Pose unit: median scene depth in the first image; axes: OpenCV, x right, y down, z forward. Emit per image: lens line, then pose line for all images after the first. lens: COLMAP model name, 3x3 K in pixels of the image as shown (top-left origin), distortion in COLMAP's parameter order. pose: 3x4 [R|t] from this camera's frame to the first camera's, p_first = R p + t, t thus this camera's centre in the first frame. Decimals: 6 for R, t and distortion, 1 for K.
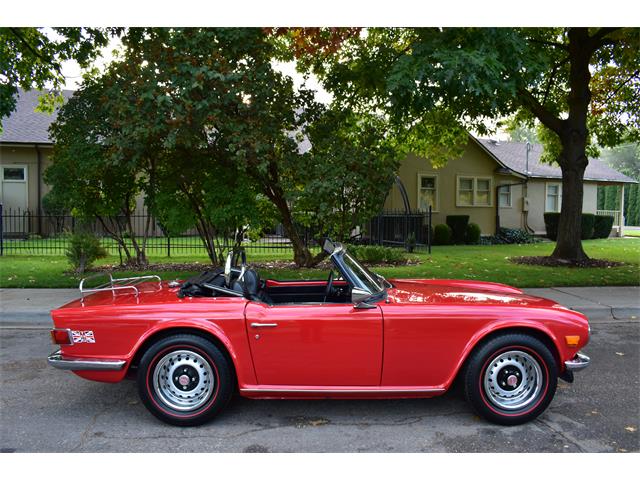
lens RADIAL K [[497.9, 0, 320.8], [0, 497.9, 240.7], [0, 0, 1]] dist [-0.099560, 0.017012]
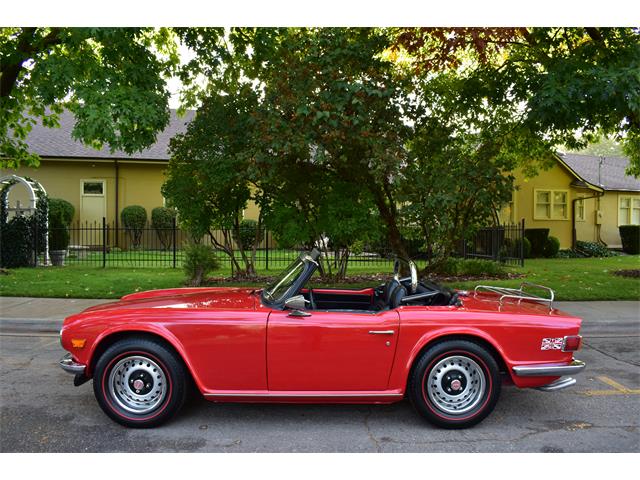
lens RADIAL K [[497.9, 0, 320.8], [0, 497.9, 240.7], [0, 0, 1]] dist [-0.099560, 0.017012]
pose [[0.997951, 0.000217, -0.063989, -0.129006], [-0.002007, 0.999608, -0.027912, 0.002016], [0.063958, 0.027983, 0.997560, -0.014648]]
